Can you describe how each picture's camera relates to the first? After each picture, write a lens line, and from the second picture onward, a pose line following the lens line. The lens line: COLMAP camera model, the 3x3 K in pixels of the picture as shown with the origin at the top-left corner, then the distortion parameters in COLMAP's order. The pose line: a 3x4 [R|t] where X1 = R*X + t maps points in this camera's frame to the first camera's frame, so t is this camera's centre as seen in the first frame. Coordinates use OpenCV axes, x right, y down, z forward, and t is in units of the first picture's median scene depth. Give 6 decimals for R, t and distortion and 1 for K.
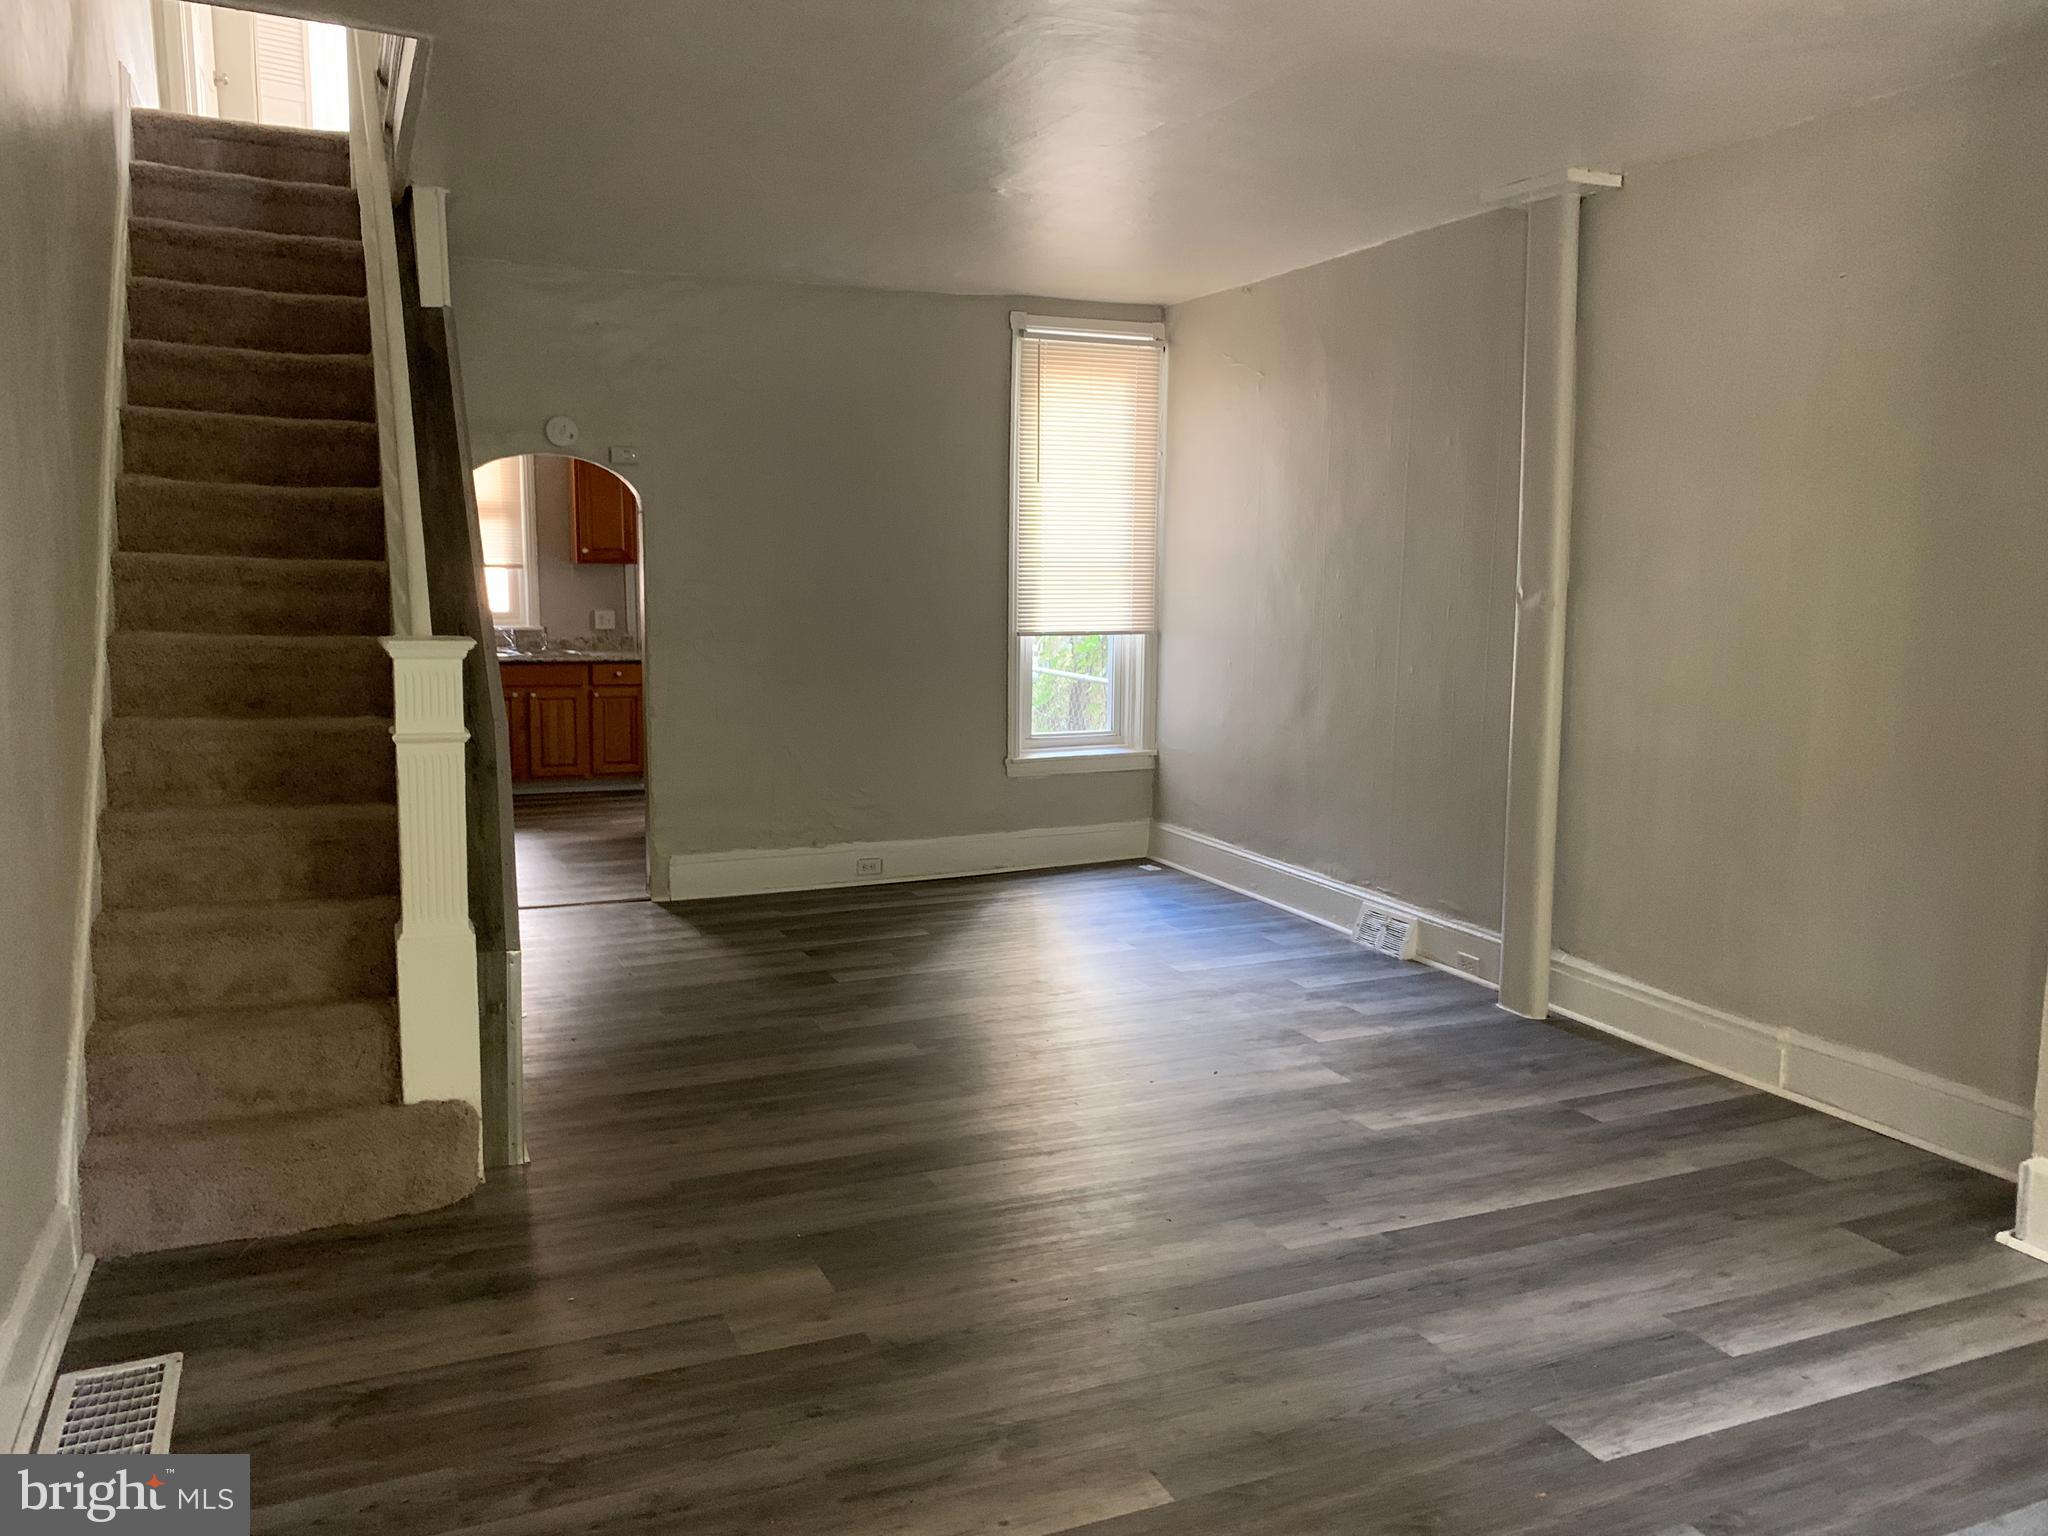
lens RADIAL K [[1553.4, 0, 1024.0], [0, 1553.4, 768.0], [0, 0, 1]] dist [0.063588, -0.095622]
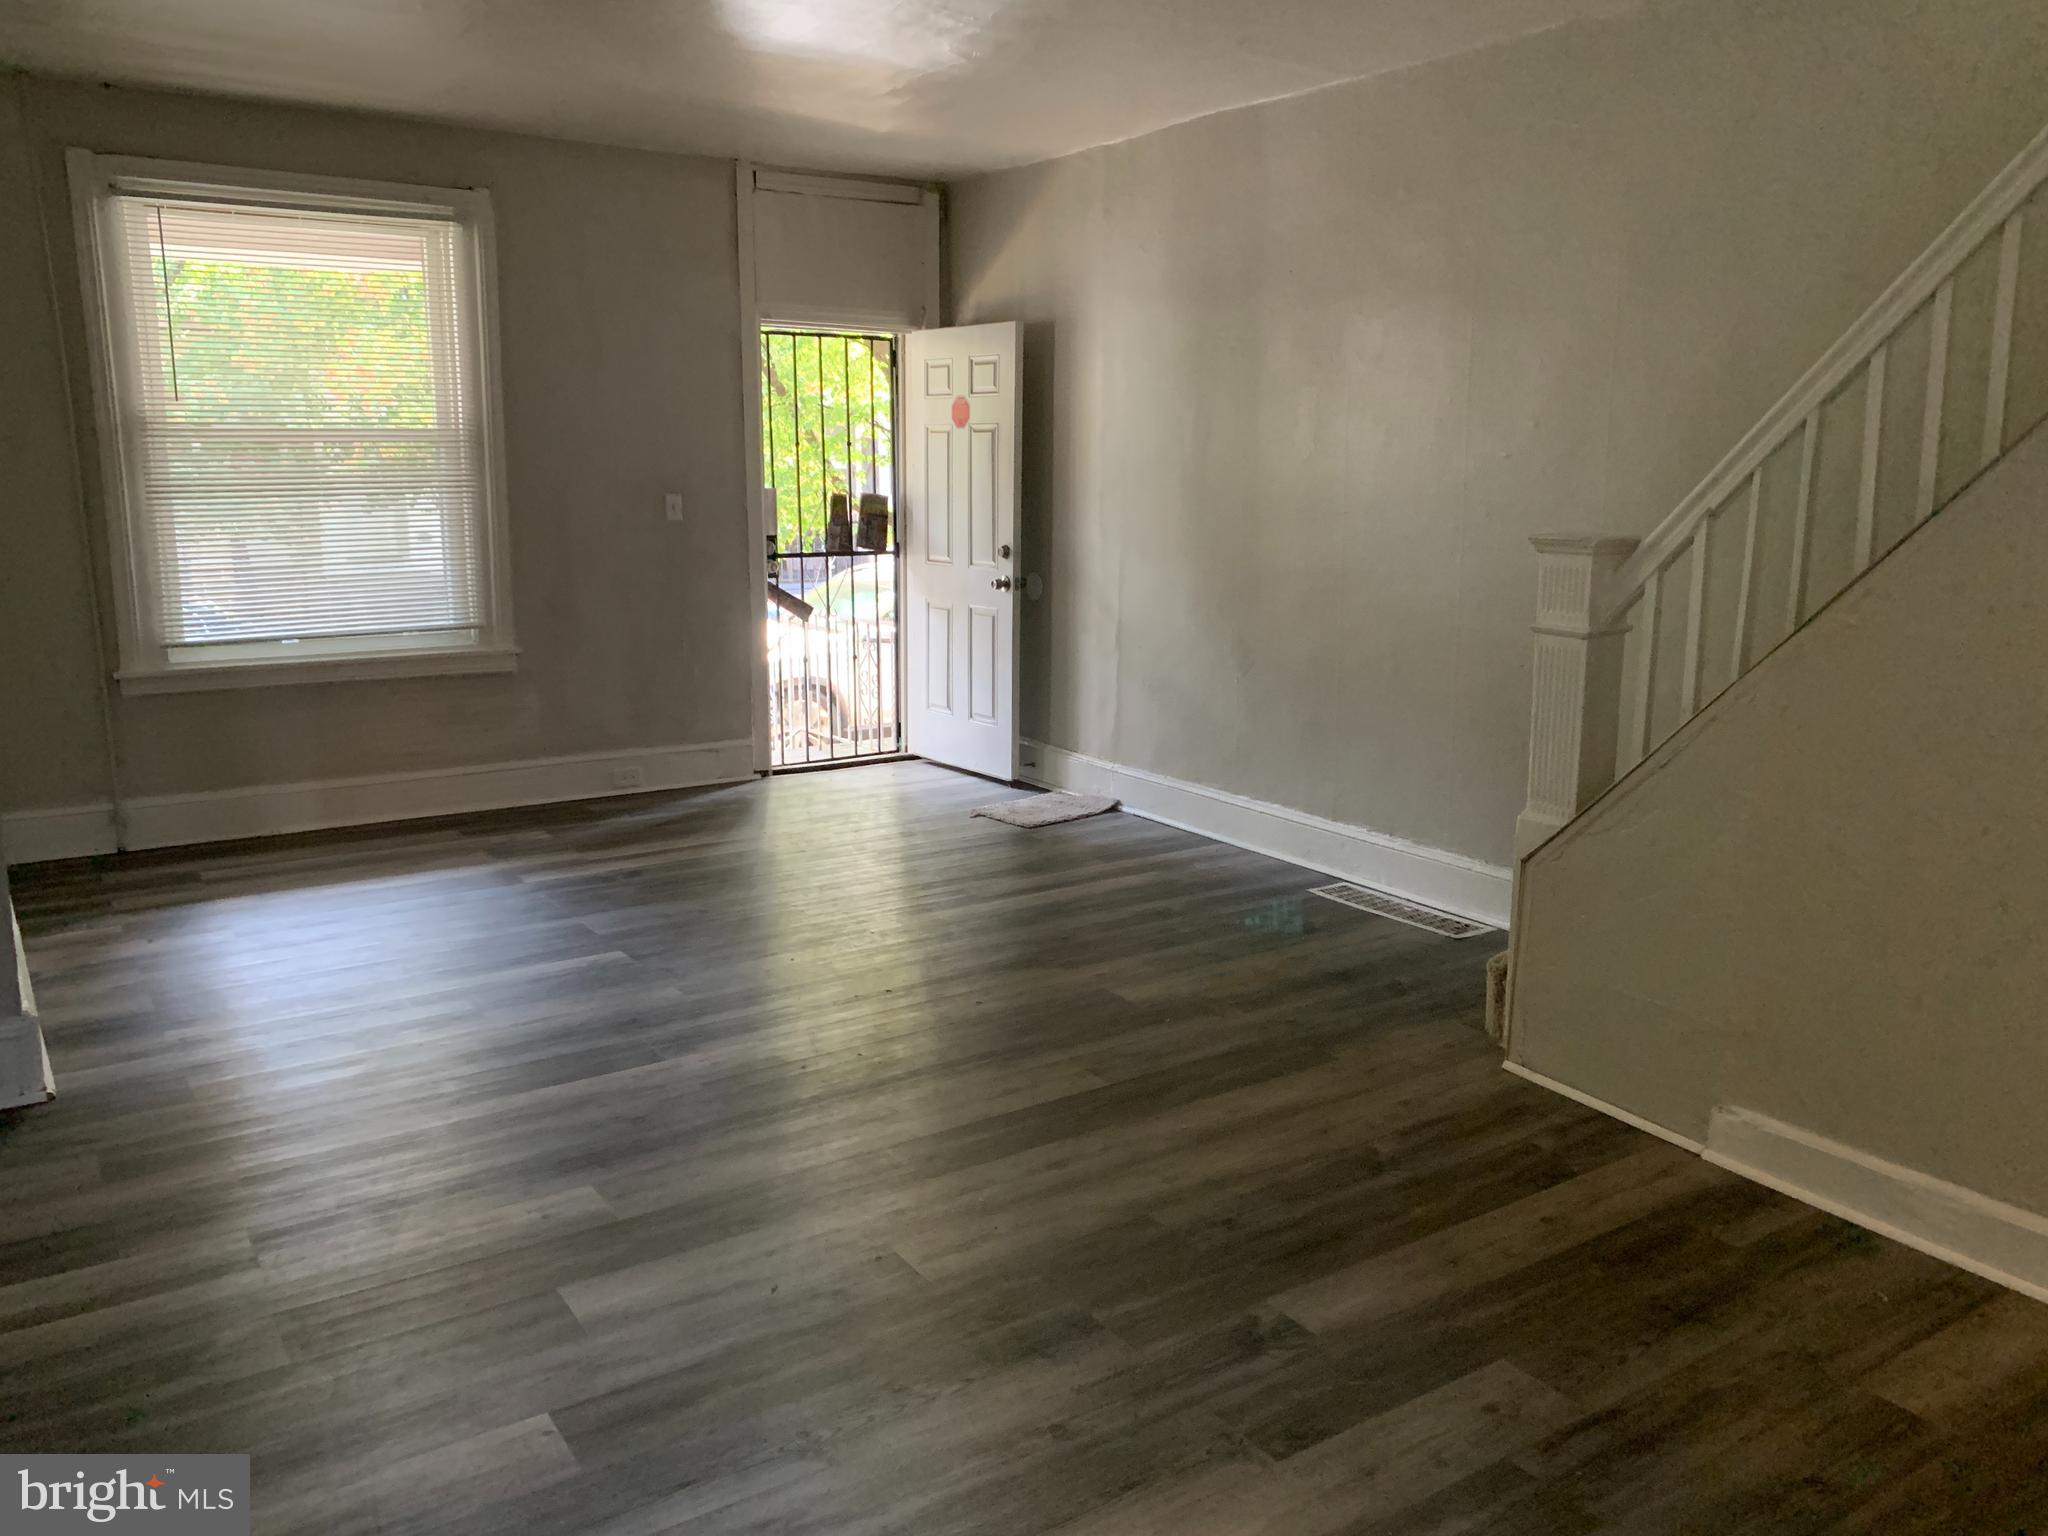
lens RADIAL K [[1553.4, 0, 1024.0], [0, 1553.4, 768.0], [0, 0, 1]] dist [0.063588, -0.095622]
pose [[-0.983938, 0.020380, -0.177344, 0.163987], [-0.037862, 0.947032, 0.318899, -0.246565], [0.174450, 0.320491, -0.931049, 1.915934]]
